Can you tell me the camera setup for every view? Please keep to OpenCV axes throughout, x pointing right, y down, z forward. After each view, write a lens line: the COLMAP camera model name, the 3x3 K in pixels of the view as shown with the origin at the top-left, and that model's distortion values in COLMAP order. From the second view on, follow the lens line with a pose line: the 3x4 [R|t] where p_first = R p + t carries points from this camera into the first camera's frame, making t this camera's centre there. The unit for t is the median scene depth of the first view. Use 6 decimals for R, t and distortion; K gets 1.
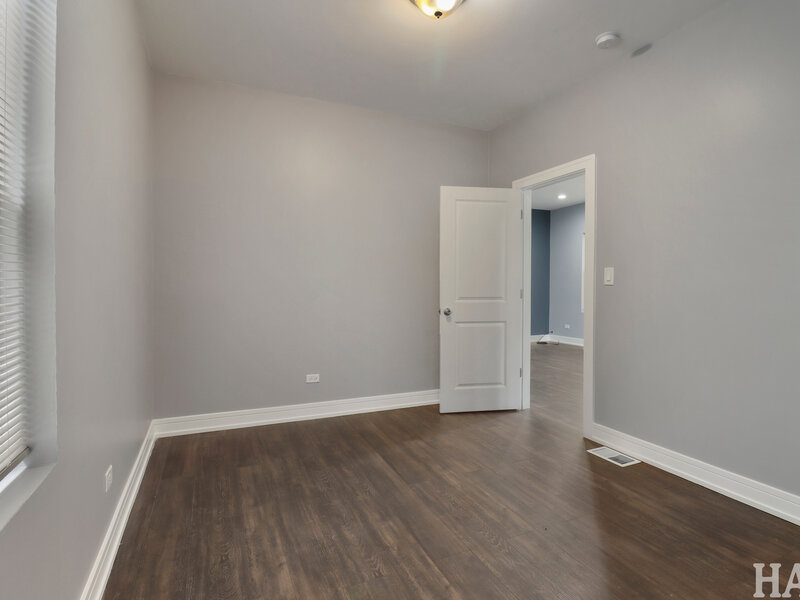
lens RADIAL K [[423.8, 0, 402.4], [0, 423.8, 292.4], [0, 0, 1]] dist [-0.019014, -0.001037]
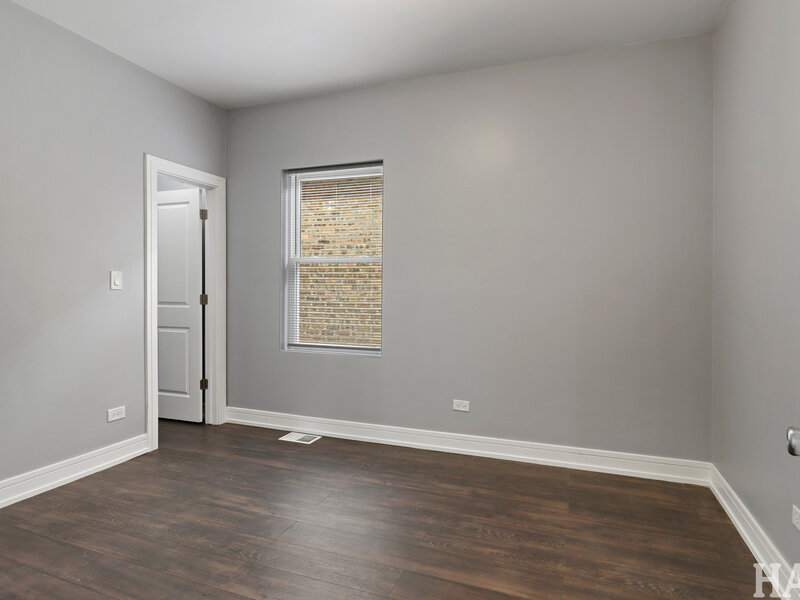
lens RADIAL K [[455.4, 0, 400.0], [0, 455.4, 300.0], [0, 0, 1]] dist [-0.000781, -0.000162]
pose [[-0.718527, 0.006110, -0.695472, 0.582199], [-0.016261, 0.999540, 0.025582, -0.024020], [0.695309, 0.029691, -0.718098, 1.615207]]
